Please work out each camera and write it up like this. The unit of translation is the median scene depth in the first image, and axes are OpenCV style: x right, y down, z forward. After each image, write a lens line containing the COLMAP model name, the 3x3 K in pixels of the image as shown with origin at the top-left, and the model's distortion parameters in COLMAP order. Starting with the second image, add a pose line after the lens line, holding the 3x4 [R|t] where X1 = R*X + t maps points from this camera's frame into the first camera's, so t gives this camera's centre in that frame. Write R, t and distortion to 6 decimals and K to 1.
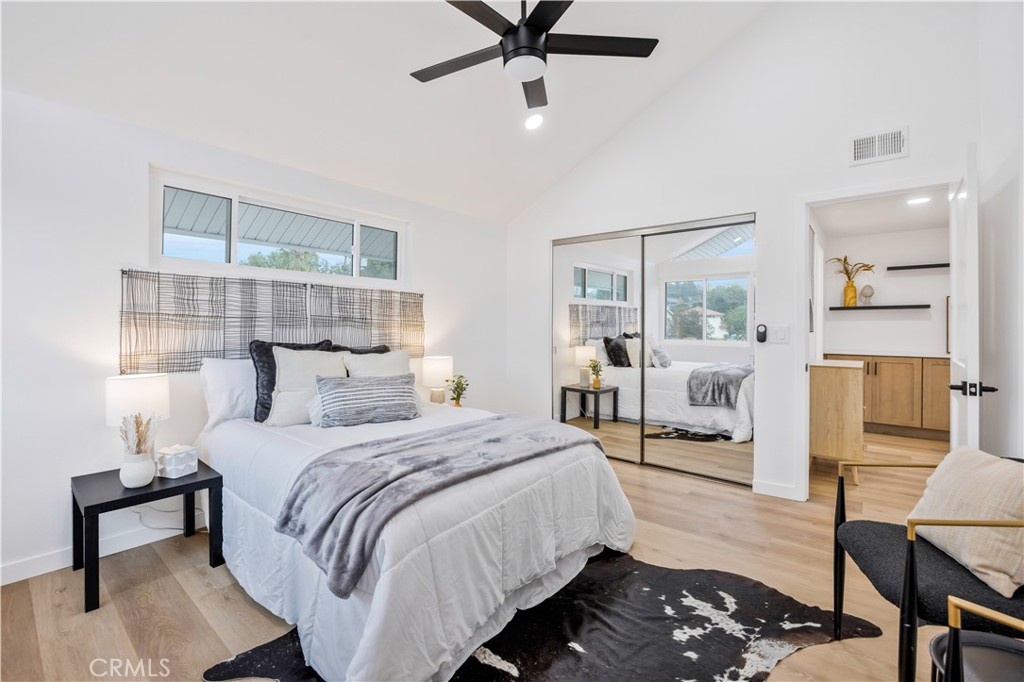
lens RADIAL K [[440.1, 0, 509.5], [0, 440.1, 323.5], [0, 0, 1]] dist [-0.001155, -0.000110]
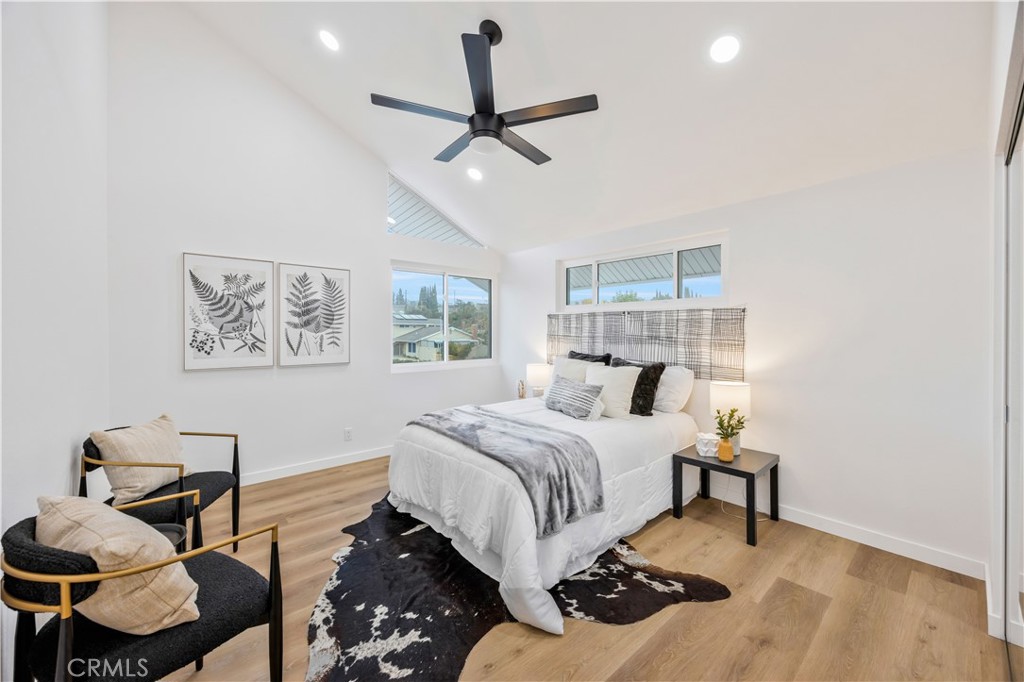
lens RADIAL K [[390.1, 0, 512.0], [0, 390.1, 341.0], [0, 0, 1]] dist [-0.001043, -0.000057]
pose [[-0.166040, 0.011352, -0.986054, 1.177424], [-0.005903, 0.999904, 0.012506, -0.020455], [0.986101, 0.007898, -0.165957, 1.320413]]
